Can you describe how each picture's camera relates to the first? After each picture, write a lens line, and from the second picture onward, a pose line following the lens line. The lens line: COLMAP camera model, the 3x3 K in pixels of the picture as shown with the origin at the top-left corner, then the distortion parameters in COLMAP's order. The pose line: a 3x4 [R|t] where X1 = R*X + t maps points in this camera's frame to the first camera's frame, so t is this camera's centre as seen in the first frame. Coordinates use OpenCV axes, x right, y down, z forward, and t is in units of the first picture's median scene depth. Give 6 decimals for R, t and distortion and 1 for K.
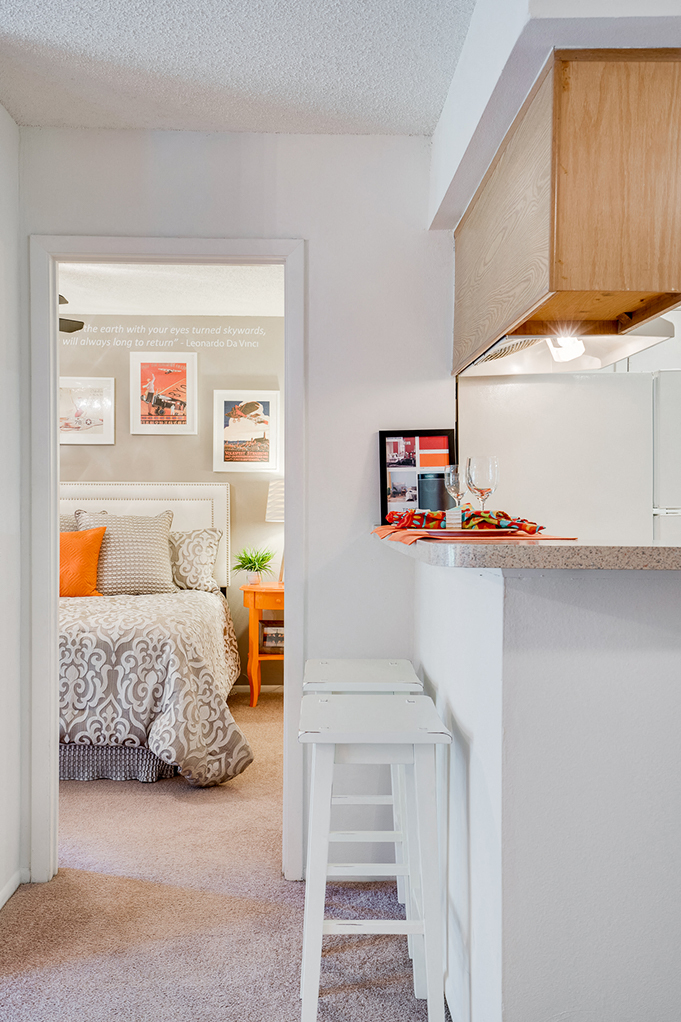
lens RADIAL K [[1014.1, 0, 340.5], [0, 1014.1, 511.0], [0, 0, 1]] dist [0.091044, 0.008759]
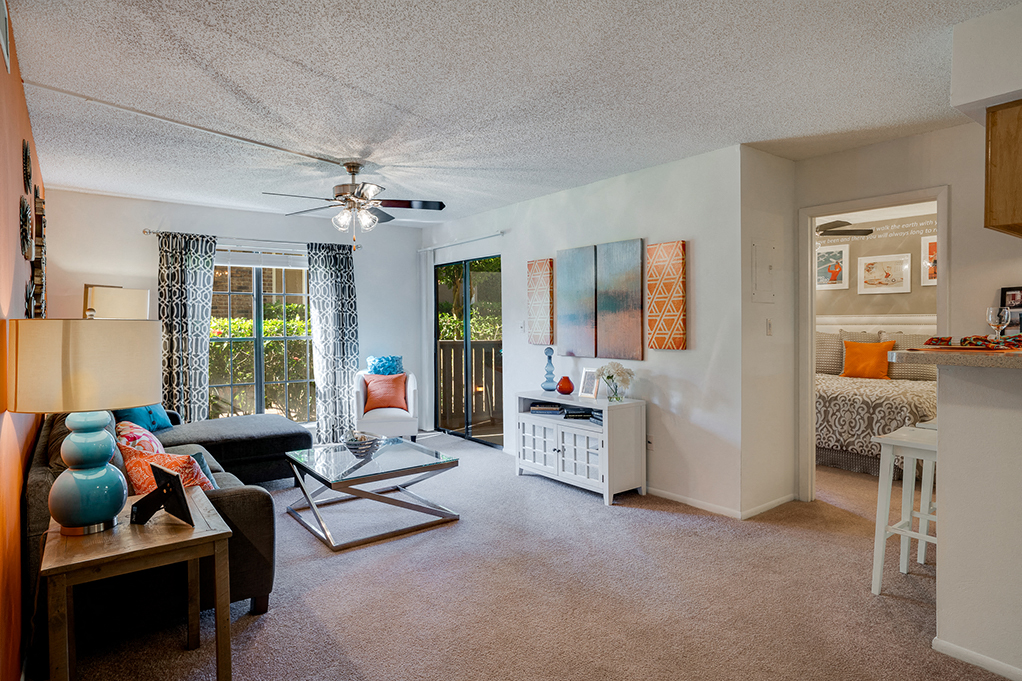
lens RADIAL K [[547.8, 0, 511.6], [0, 547.8, 324.8], [0, 0, 1]] dist [0.001004, 0.000337]
pose [[0.598372, -0.004608, -0.801205, 0.193627], [-0.001675, 0.999974, -0.007002, -0.006172], [0.801216, 0.005531, 0.598349, -0.141921]]
